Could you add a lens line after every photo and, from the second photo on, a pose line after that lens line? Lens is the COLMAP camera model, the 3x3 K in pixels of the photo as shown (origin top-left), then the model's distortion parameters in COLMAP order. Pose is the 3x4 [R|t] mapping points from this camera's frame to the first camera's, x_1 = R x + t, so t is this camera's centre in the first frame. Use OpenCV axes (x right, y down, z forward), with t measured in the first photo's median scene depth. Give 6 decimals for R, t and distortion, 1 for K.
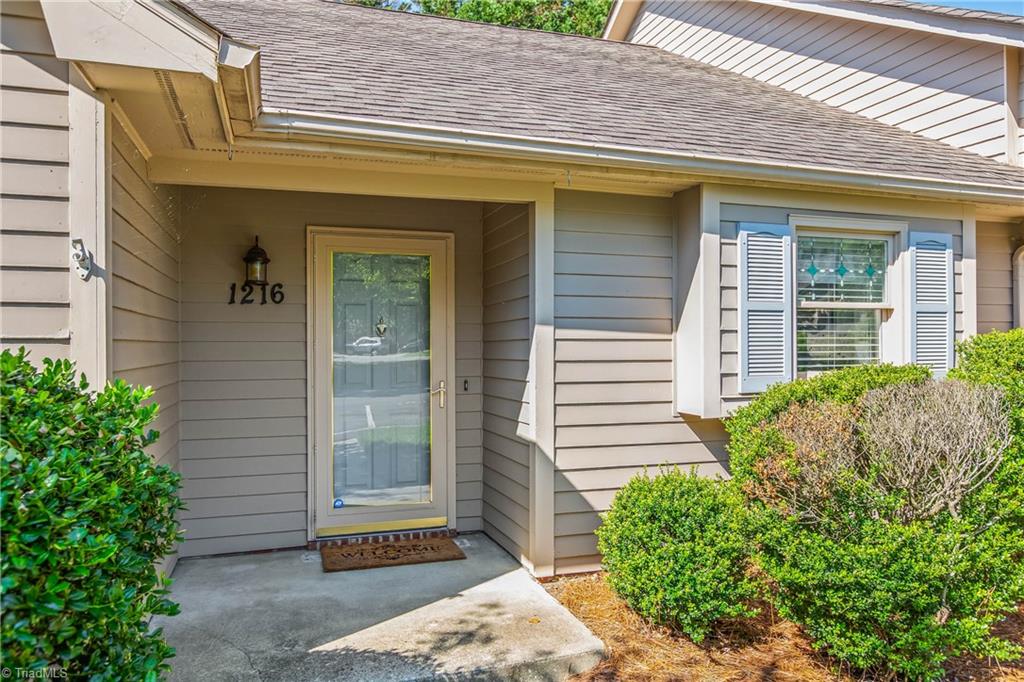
lens RADIAL K [[730.4, 0, 512.0], [0, 730.4, 341.0], [0, 0, 1]] dist [0.000153, -0.000060]
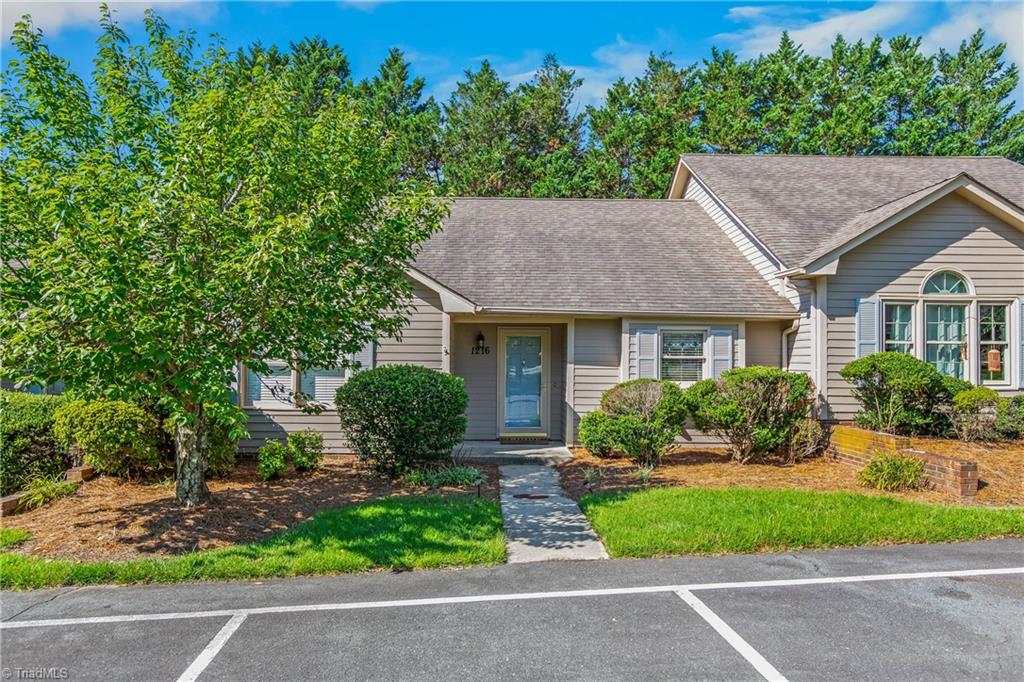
lens RADIAL K [[707.7, 0, 512.0], [0, 707.7, 341.0], [0, 0, 1]] dist [-0.000183, -0.000026]
pose [[0.960739, 0.002645, -0.277441, 0.599600], [-0.009236, 0.999705, -0.022452, -0.046203], [0.277300, 0.024133, 0.960480, -1.815345]]
